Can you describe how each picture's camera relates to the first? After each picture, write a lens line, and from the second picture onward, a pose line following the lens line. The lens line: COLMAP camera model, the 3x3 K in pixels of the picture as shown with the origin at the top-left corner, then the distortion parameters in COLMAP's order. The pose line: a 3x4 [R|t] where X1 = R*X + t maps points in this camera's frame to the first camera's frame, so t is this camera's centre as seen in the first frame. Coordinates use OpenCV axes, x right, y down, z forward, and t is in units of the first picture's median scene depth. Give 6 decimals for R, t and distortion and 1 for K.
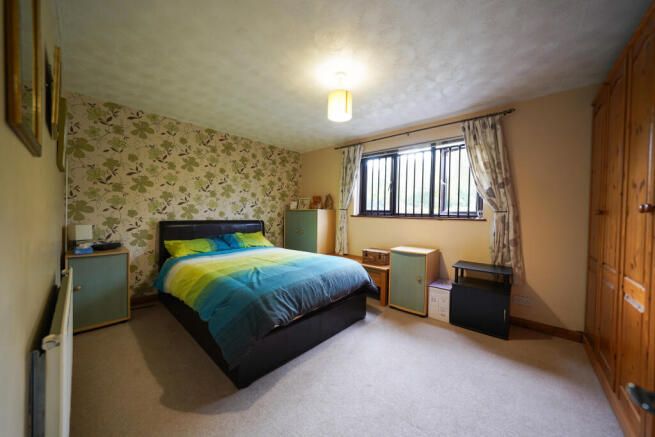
lens RADIAL K [[227.2, 0, 327.8], [0, 227.2, 216.3], [0, 0, 1]] dist [0.000015, 0.000009]
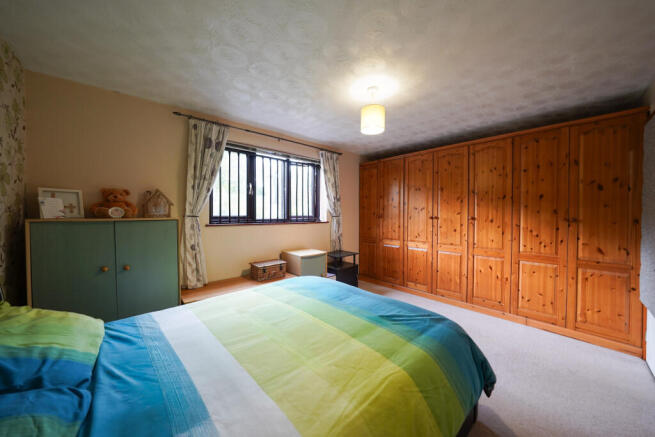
lens RADIAL K [[227.2, 0, 326.9], [0, 227.2, 217.2], [0, 0, 1]] dist [0.000015, 0.000009]
pose [[0.139312, -0.032664, 0.989710, -0.537357], [0.015415, 0.999406, 0.030814, -0.044187], [-0.990129, 0.010964, 0.139733, 0.576819]]
